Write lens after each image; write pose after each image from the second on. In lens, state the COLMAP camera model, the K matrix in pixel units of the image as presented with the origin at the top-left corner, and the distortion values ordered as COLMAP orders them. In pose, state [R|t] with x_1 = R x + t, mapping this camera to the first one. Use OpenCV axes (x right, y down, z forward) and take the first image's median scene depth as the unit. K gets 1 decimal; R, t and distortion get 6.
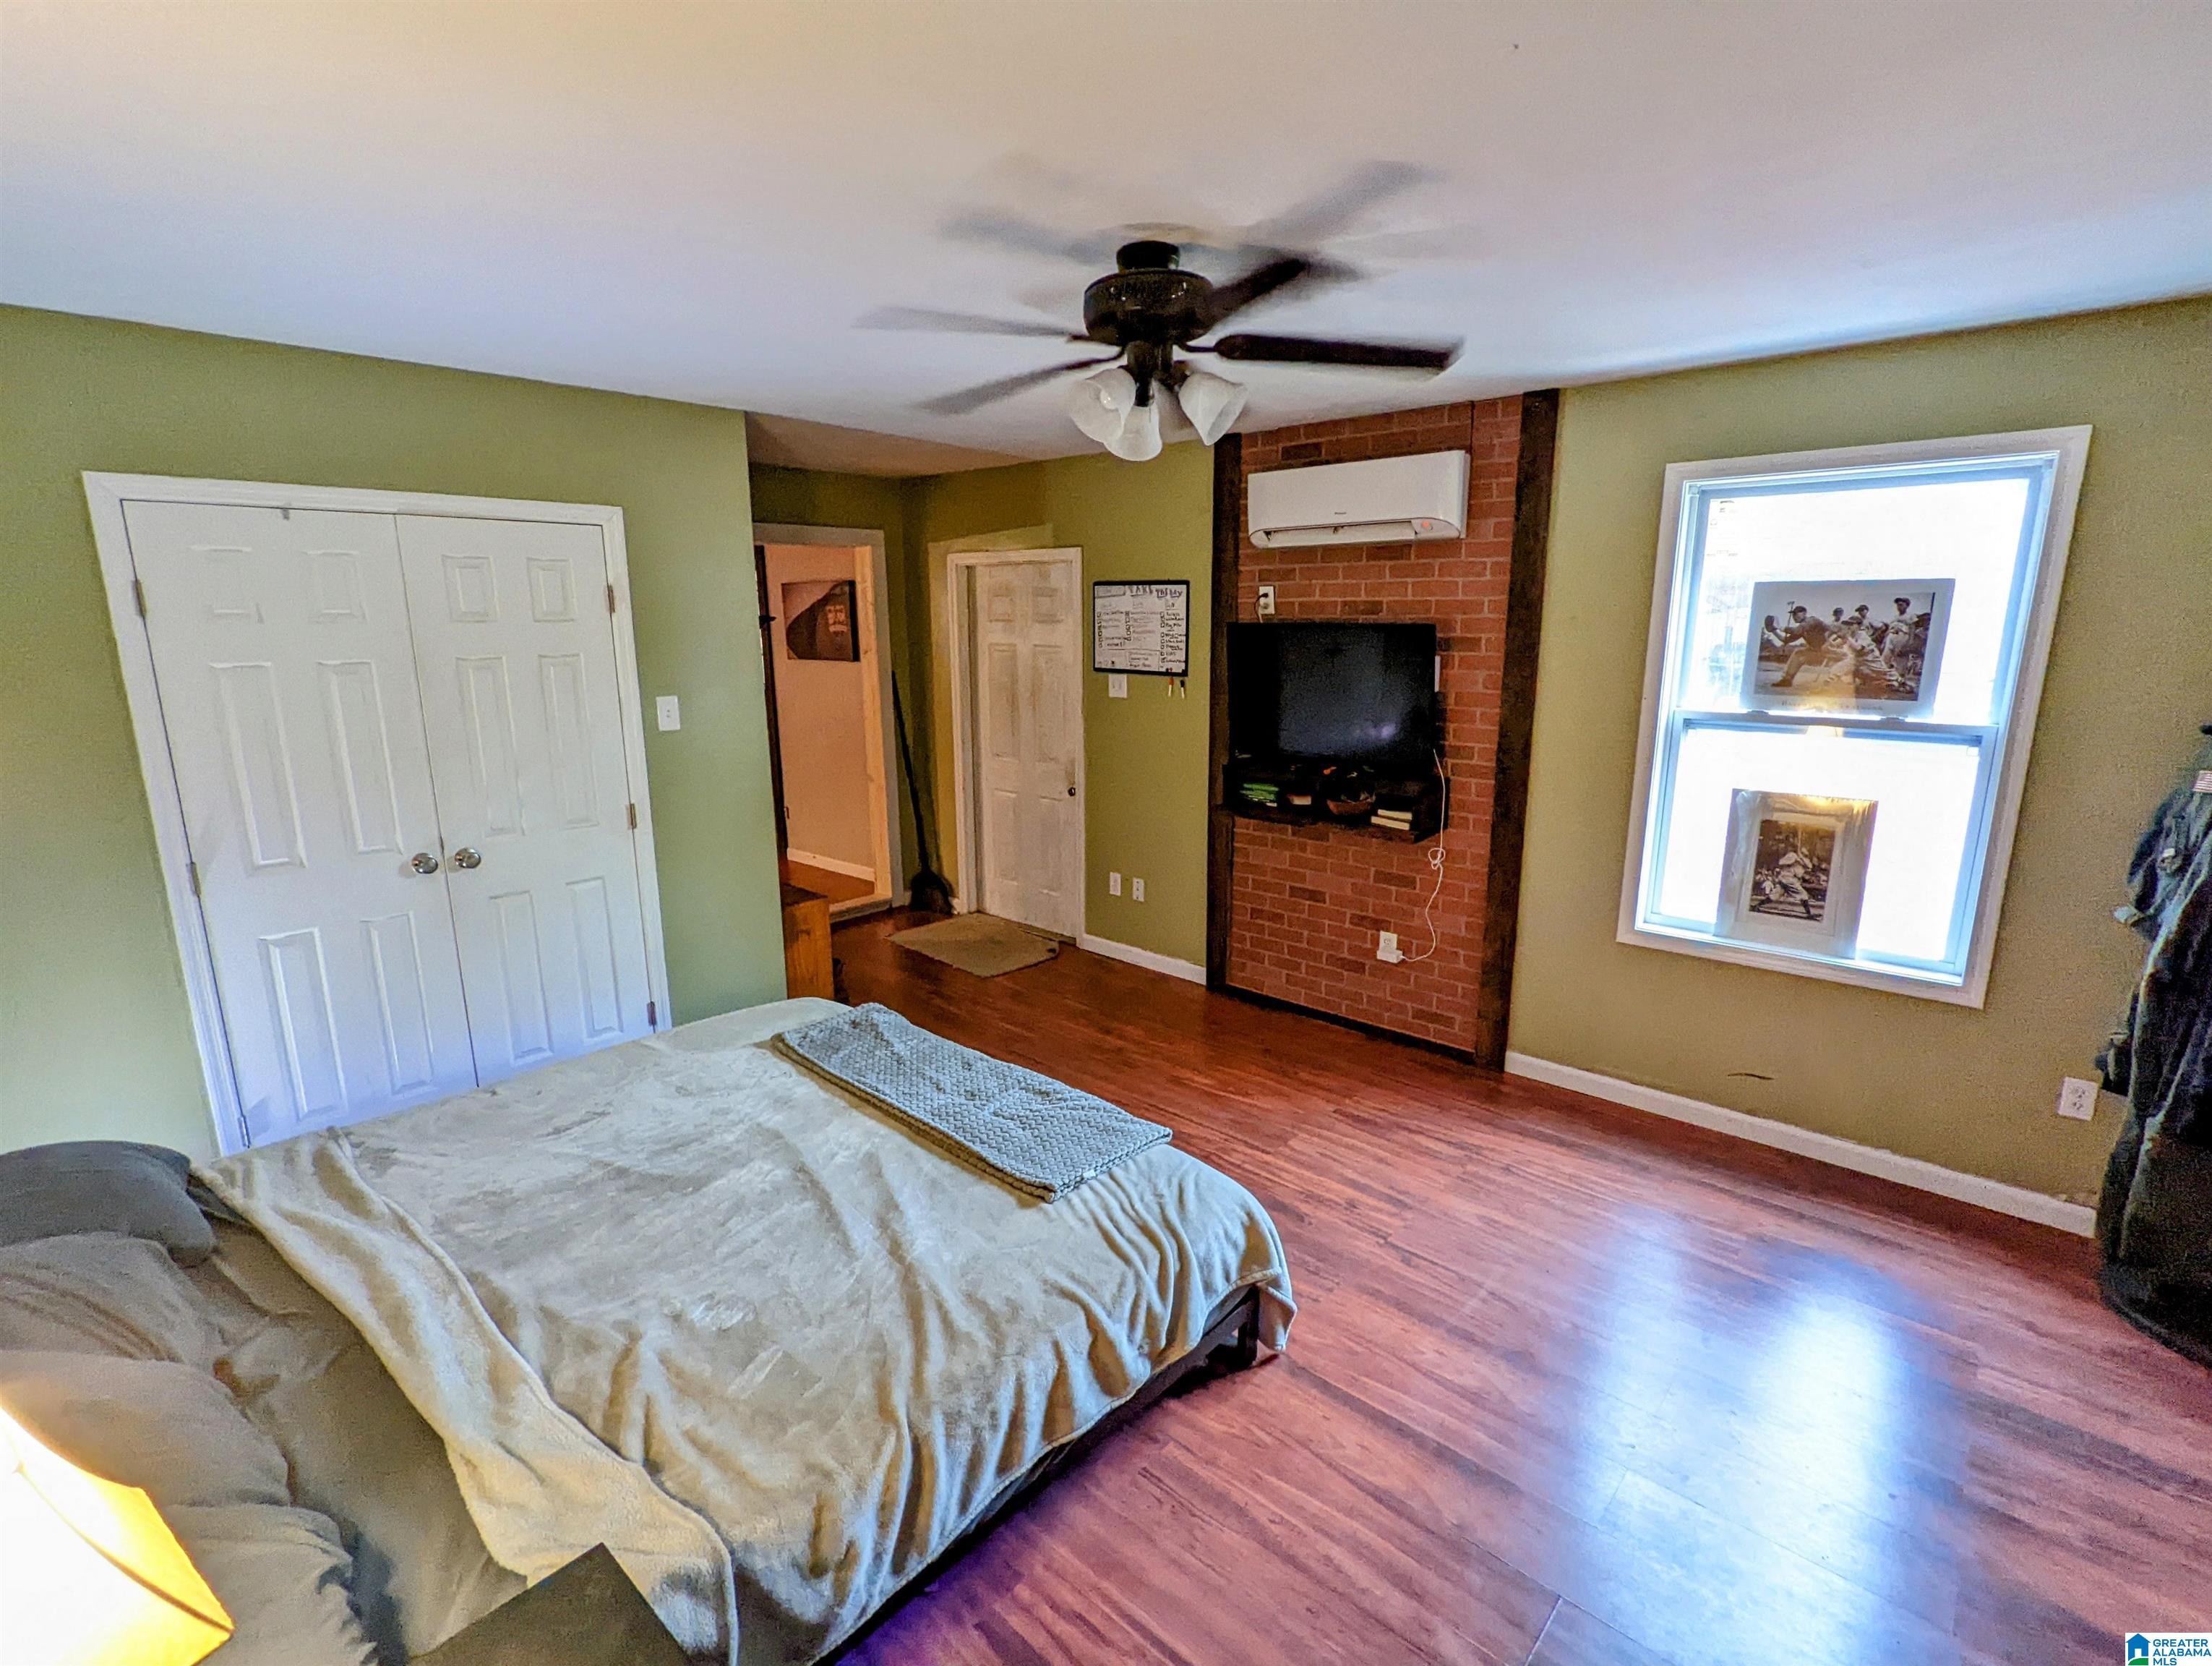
lens RADIAL K [[1047.2, 0, 1108.2], [0, 1047.2, 843.8], [0, 0, 1]] dist [-0.000587, 0.000012]
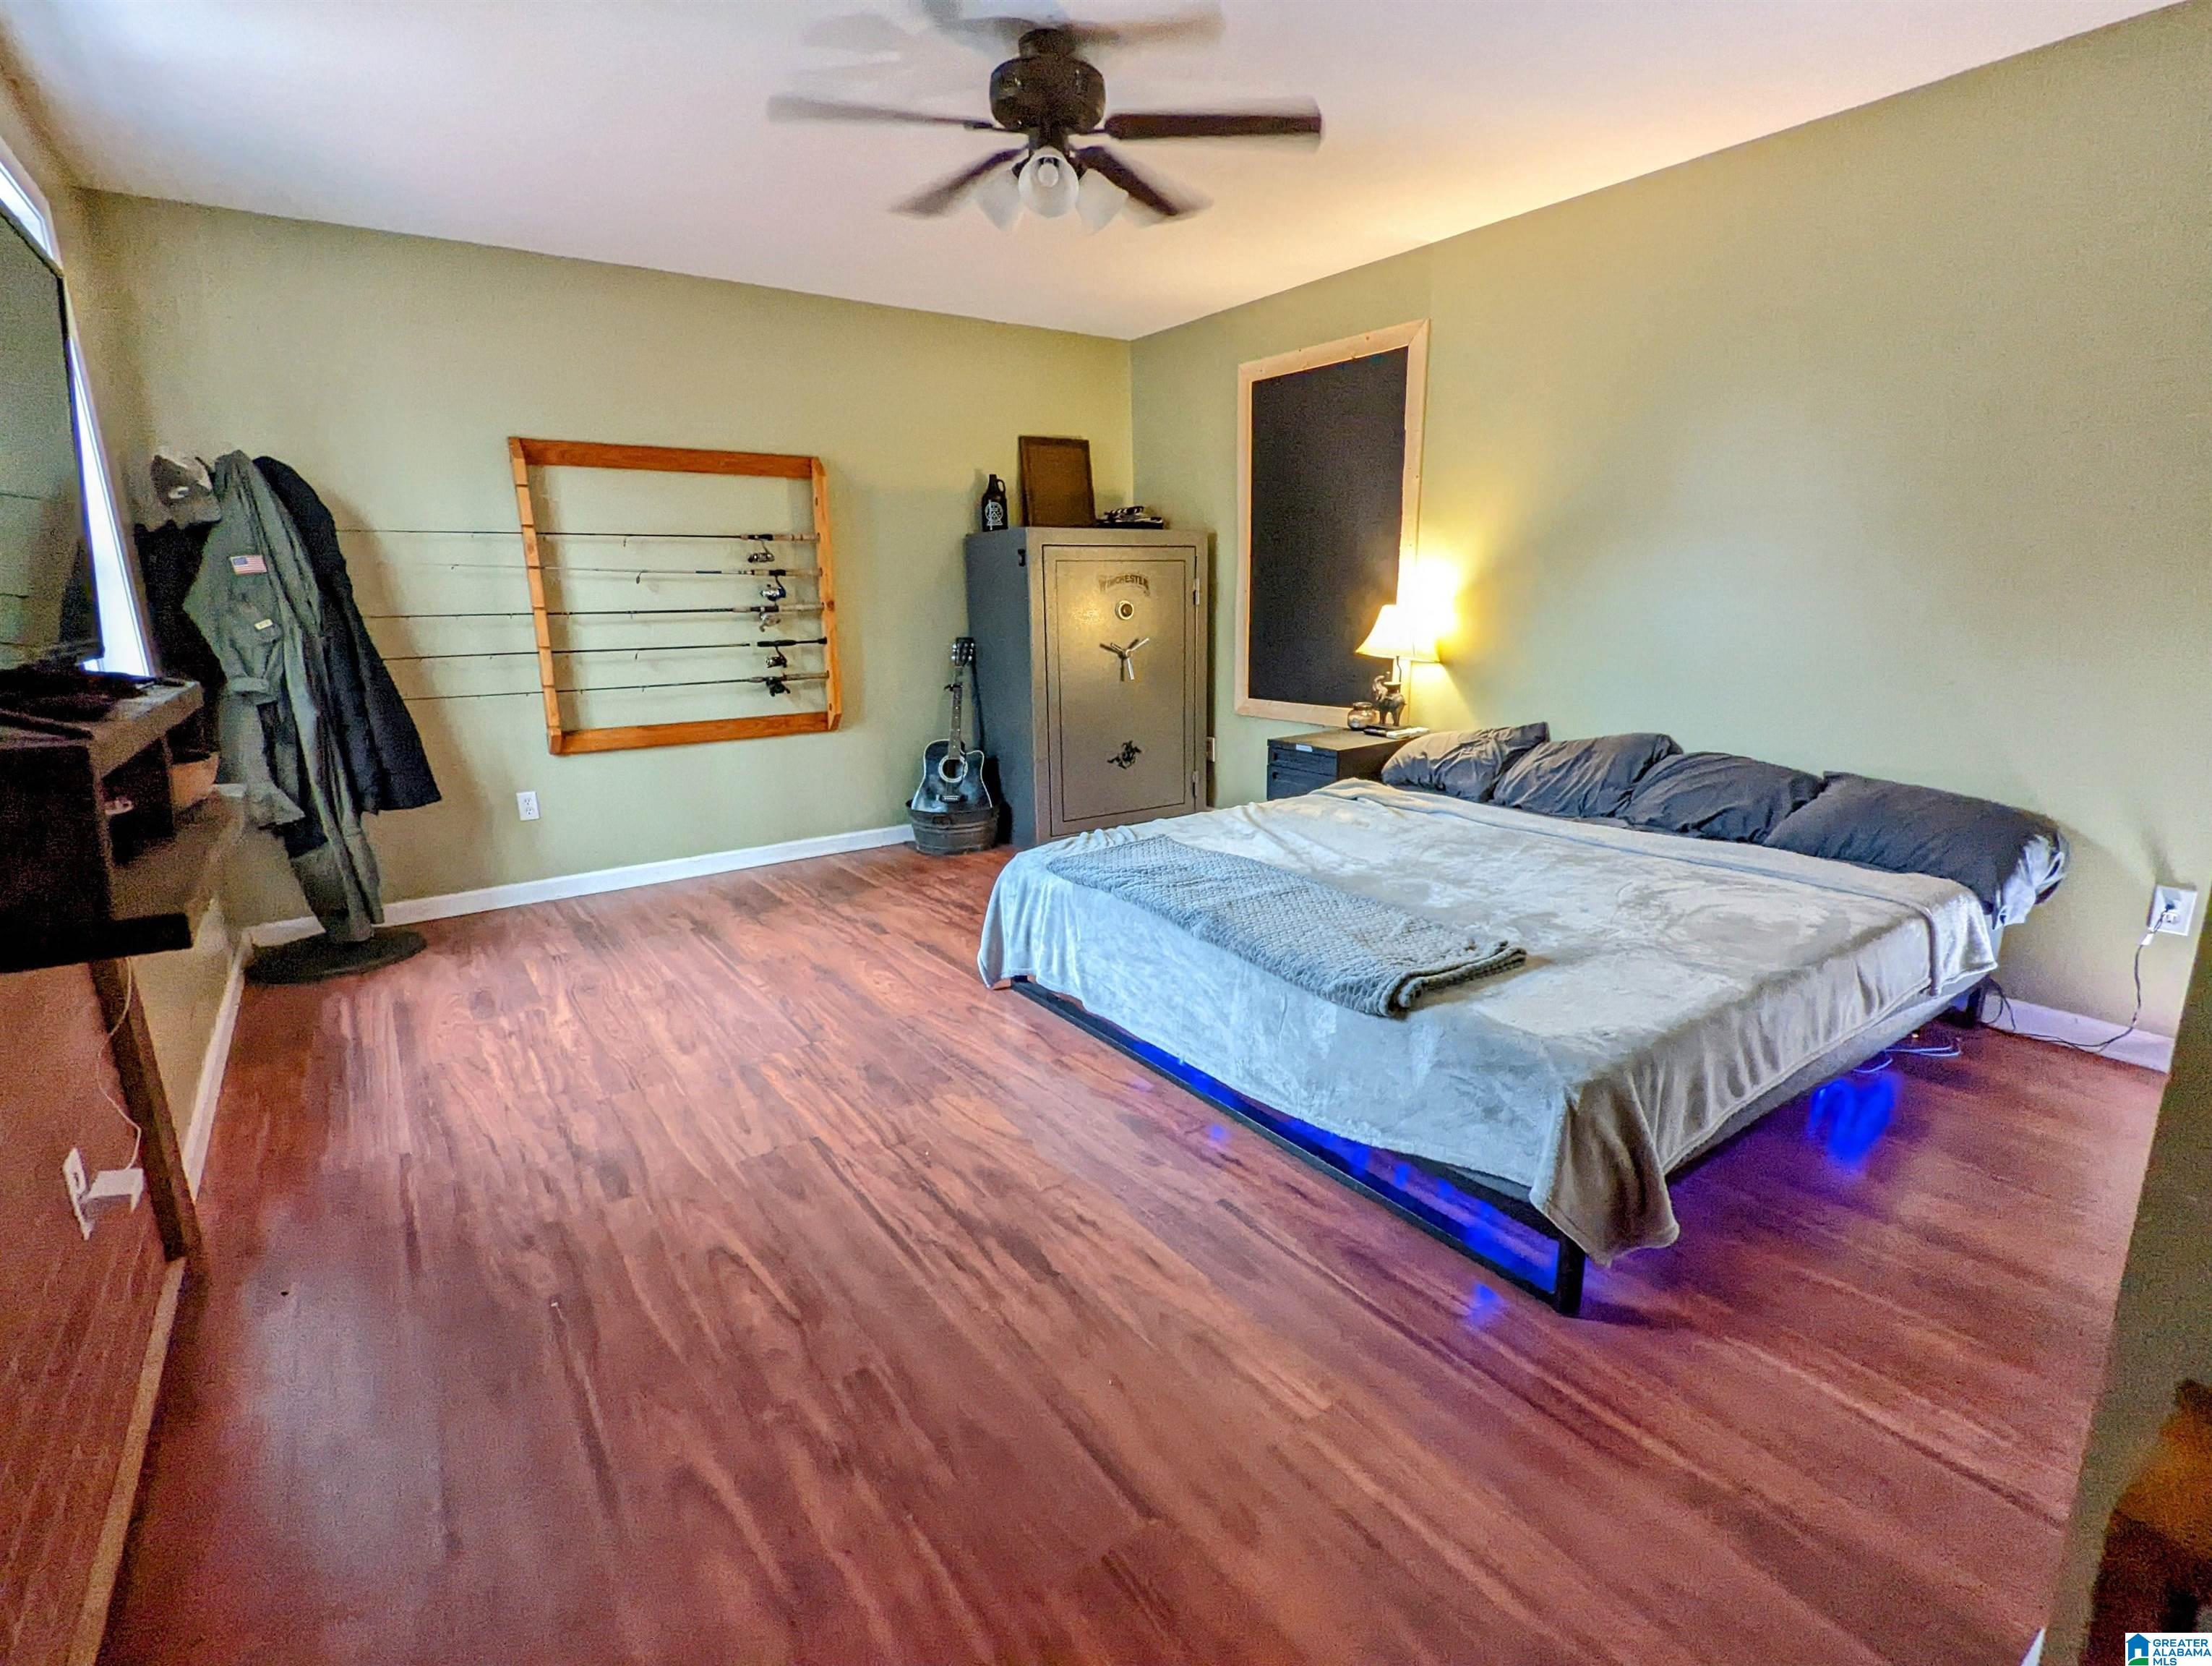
lens RADIAL K [[1047.2, 0, 1106.2], [0, 1047.2, 839.6], [0, 0, 1]] dist [-0.000587, 0.000012]
pose [[-0.980620, -0.023013, 0.194566, -0.171863], [0.062015, 0.905559, 0.419664, -0.169718], [-0.185848, 0.423596, -0.886582, 1.501536]]
